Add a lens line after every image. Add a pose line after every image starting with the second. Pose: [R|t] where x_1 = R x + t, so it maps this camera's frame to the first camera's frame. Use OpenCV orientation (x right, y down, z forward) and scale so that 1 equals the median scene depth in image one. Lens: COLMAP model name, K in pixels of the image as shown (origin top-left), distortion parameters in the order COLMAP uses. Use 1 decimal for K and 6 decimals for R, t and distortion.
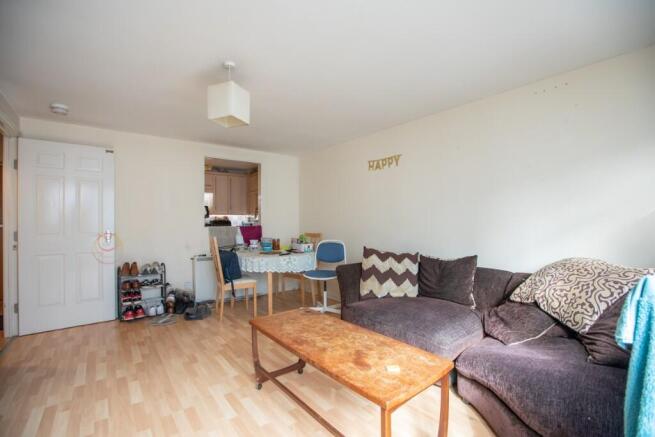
lens RADIAL K [[299.1, 0, 330.8], [0, 299.1, 220.9], [0, 0, 1]] dist [-0.023775, 0.001302]
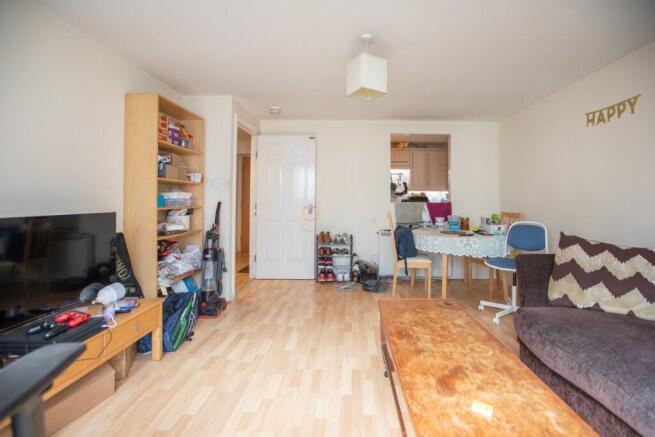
lens RADIAL K [[311.6, 0, 346.3], [0, 311.6, 191.3], [0, 0, 1]] dist [-0.058680, 0.034786]
pose [[0.785383, -0.005811, -0.618982, 0.142744], [-0.009590, 0.999722, -0.021554, 0.007443], [0.618935, 0.022864, 0.785109, 0.090983]]
